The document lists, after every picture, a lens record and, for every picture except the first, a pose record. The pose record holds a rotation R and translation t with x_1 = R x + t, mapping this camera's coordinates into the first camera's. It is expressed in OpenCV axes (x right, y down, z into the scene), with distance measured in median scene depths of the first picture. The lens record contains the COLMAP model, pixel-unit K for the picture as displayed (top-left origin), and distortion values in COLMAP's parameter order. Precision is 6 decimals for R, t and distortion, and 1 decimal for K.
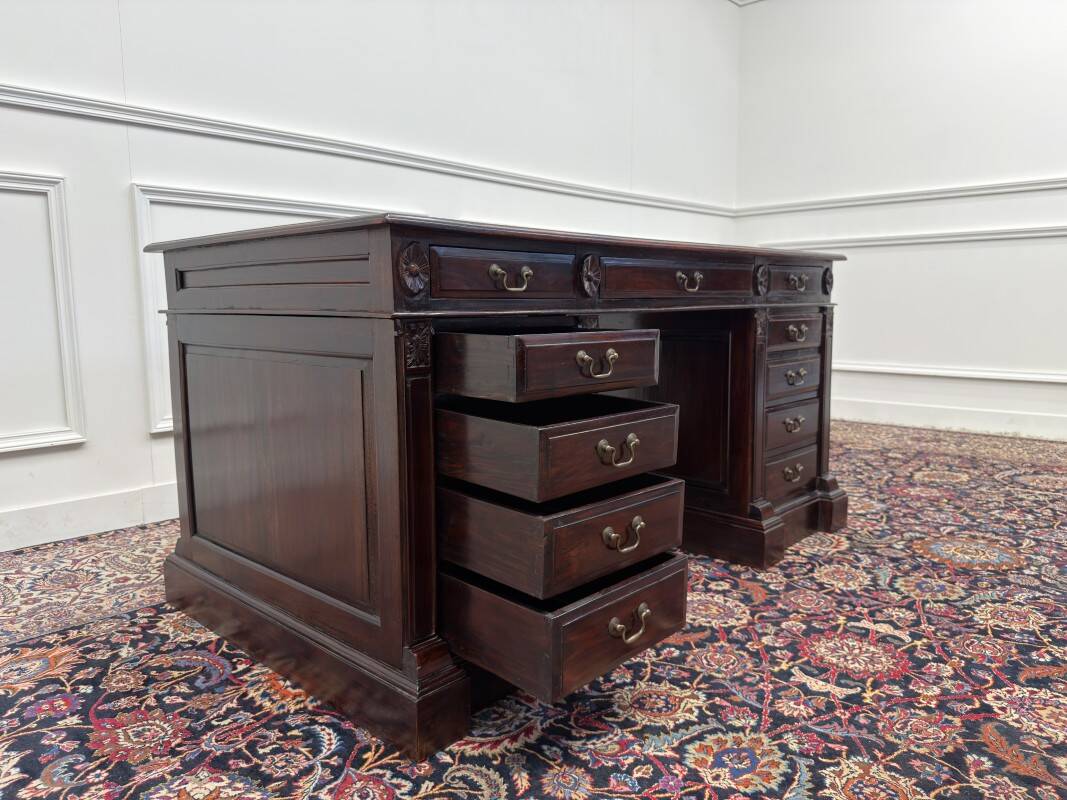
lens RADIAL K [[759.4, 0, 535.9], [0, 759.4, 396.7], [0, 0, 1]] dist [0.020991, -0.029997]
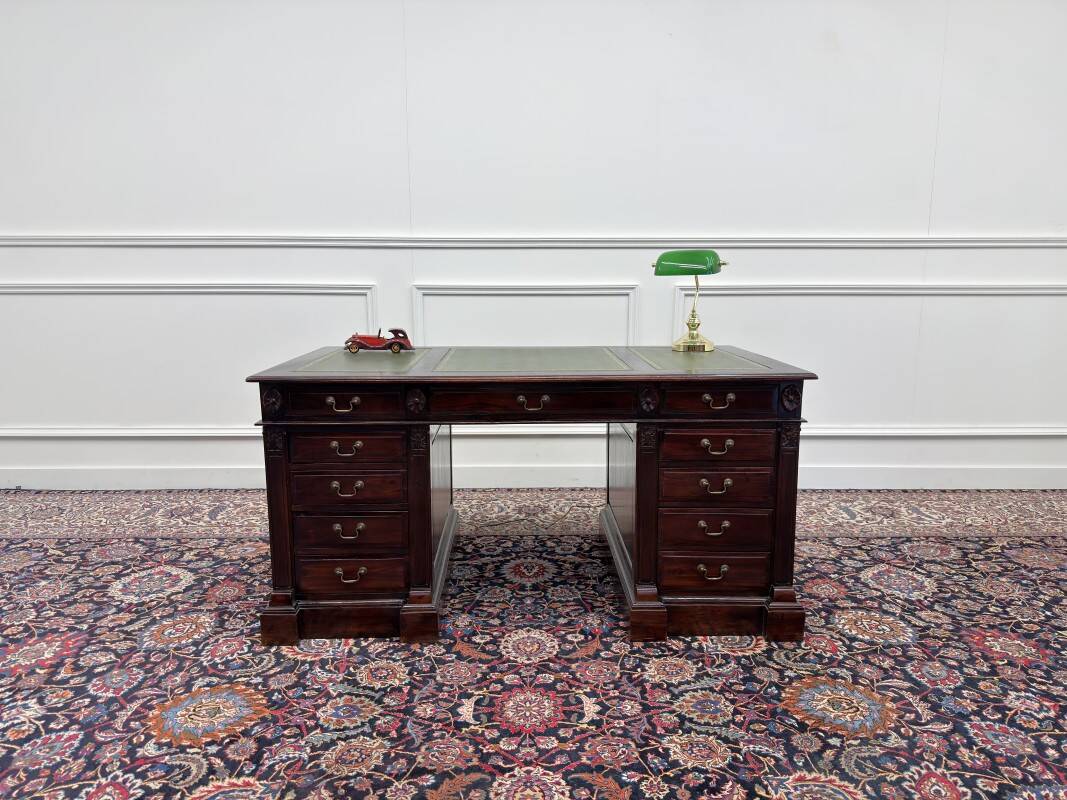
lens RADIAL K [[759.4, 0, 535.4], [0, 759.4, 388.8], [0, 0, 1]] dist [0.020991, -0.029997]
pose [[0.695662, 0.119731, -0.708321, 1.321700], [-0.092193, 0.992739, 0.077262, -0.323392], [0.712428, 0.011554, 0.701650, 0.075161]]
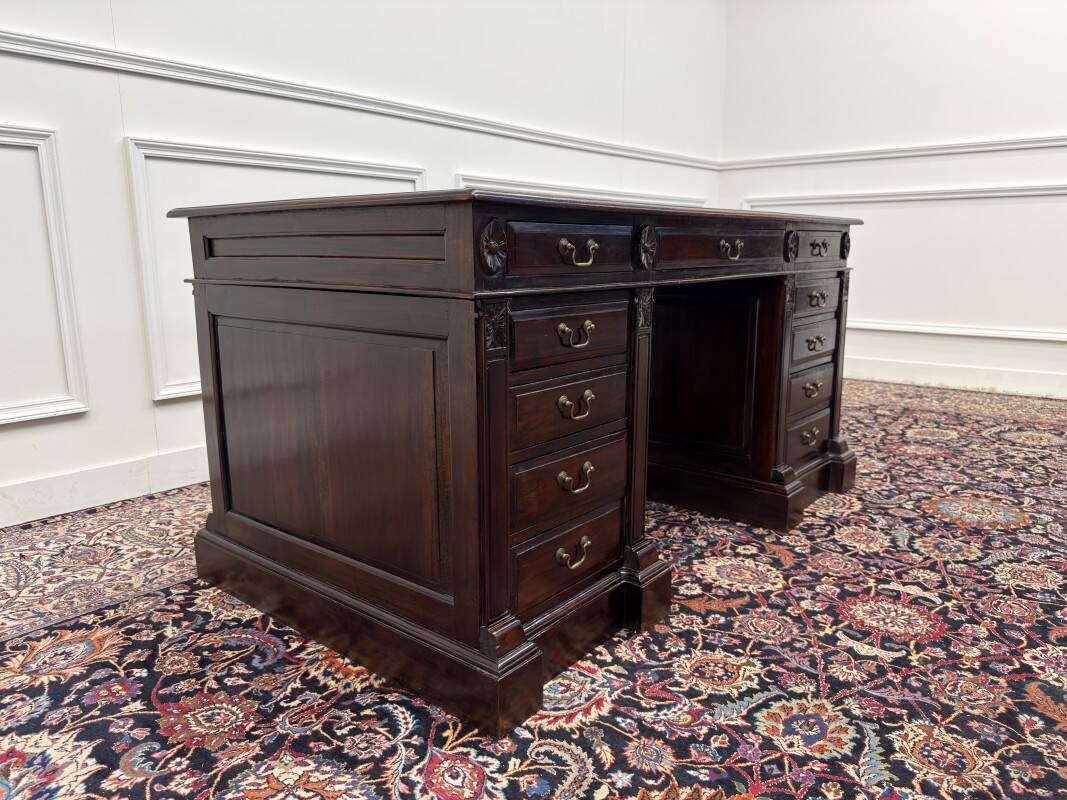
lens RADIAL K [[759.4, 0, 534.8], [0, 759.4, 400.1], [0, 0, 1]] dist [0.020991, -0.029997]
pose [[0.998391, -0.007352, 0.056229, -0.126218], [0.003318, 0.997436, 0.071486, -0.033318], [-0.056610, -0.071184, 0.995855, 0.015302]]
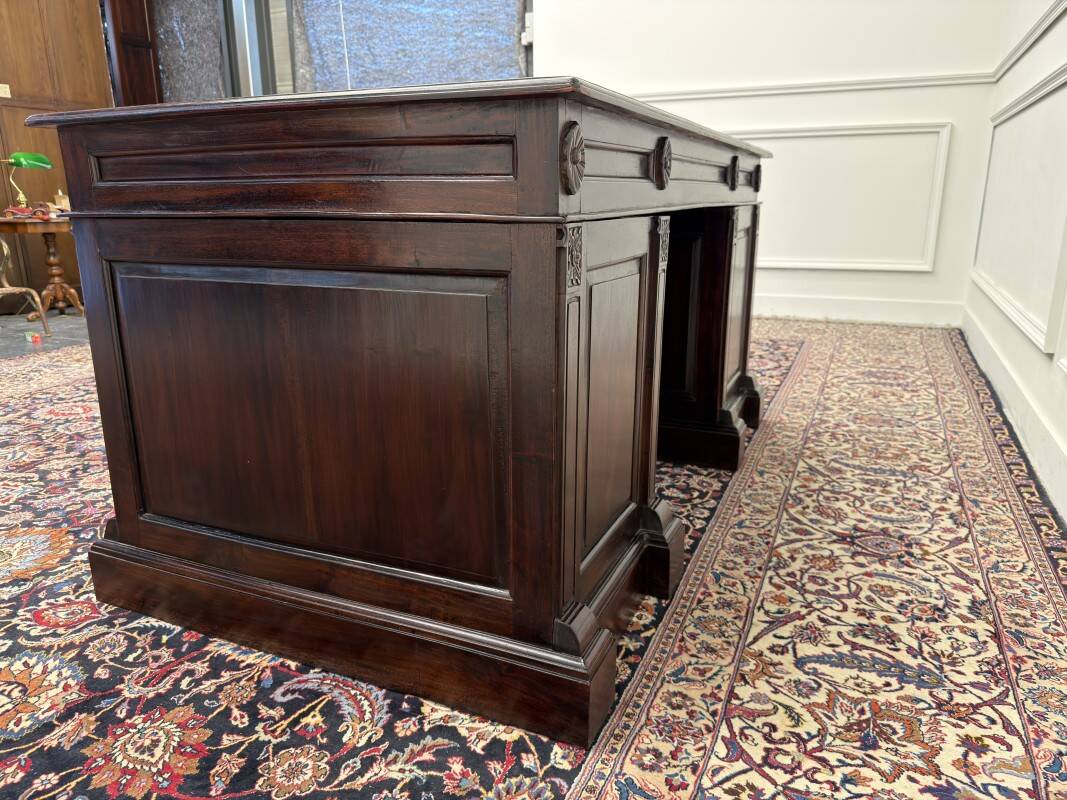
lens RADIAL K [[759.4, 0, 524.2], [0, 759.4, 411.5], [0, 0, 1]] dist [0.020991, -0.029997]
pose [[-0.947305, 0.100950, -0.304010, 0.412626], [-0.025984, 0.921702, 0.387029, -0.320474], [0.319277, 0.374533, -0.870509, 2.486246]]
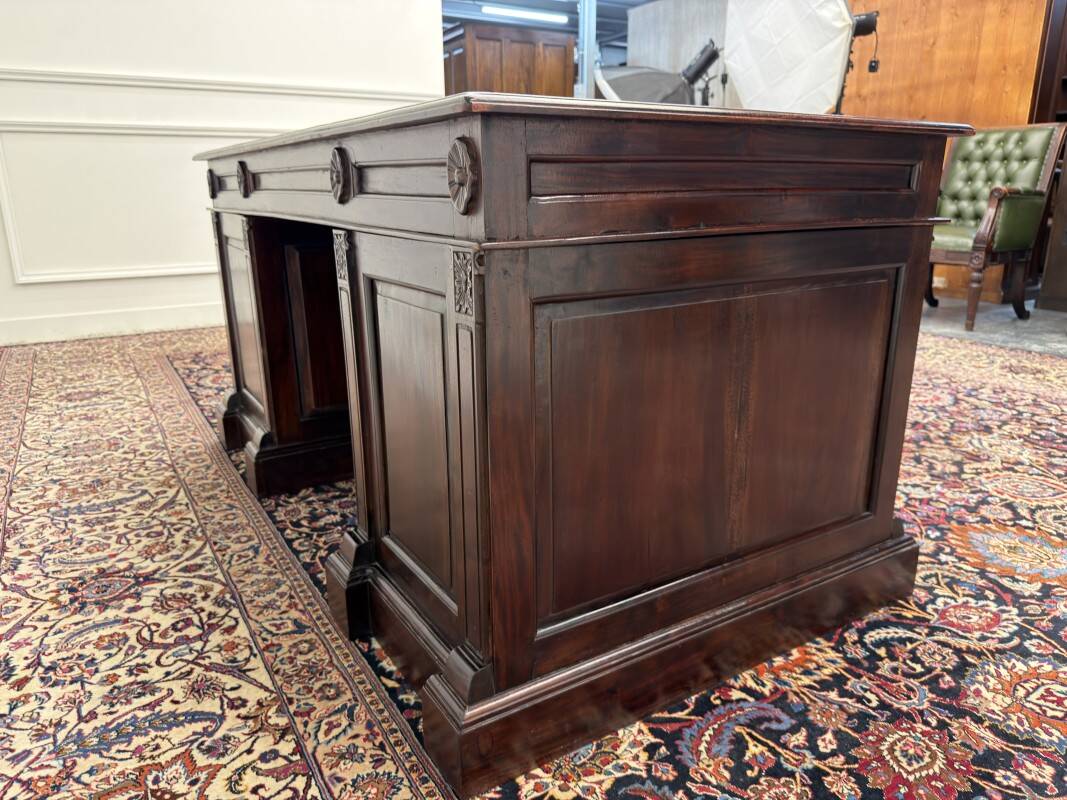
lens RADIAL K [[759.4, 0, 539.1], [0, 759.4, 406.5], [0, 0, 1]] dist [0.020991, -0.029997]
pose [[0.263740, -0.268871, 0.926364, -1.075848], [0.125269, 0.961781, 0.243486, -0.144845], [-0.956425, 0.051827, 0.287341, 0.945901]]
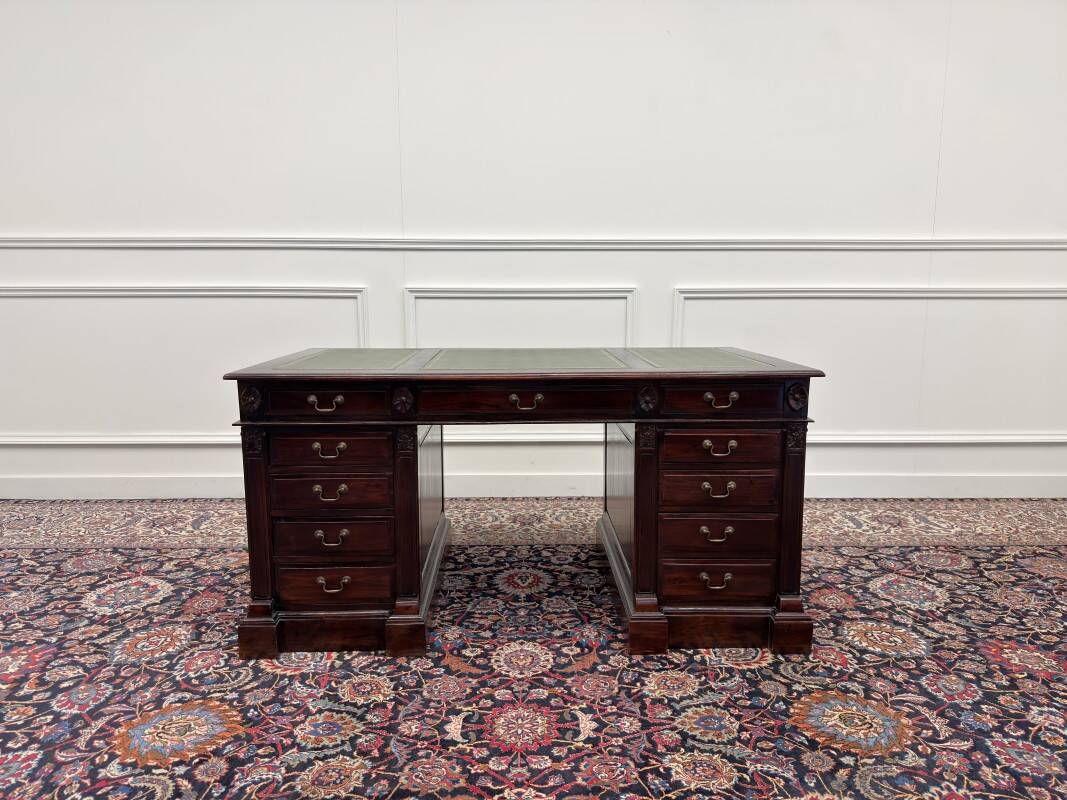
lens RADIAL K [[759.4, 0, 536.2], [0, 759.4, 393.7], [0, 0, 1]] dist [0.020991, -0.029997]
pose [[0.697709, 0.109153, -0.708017, 1.279149], [-0.091784, 0.993799, 0.062762, -0.285165], [0.710477, 0.021195, 0.703401, 0.136971]]
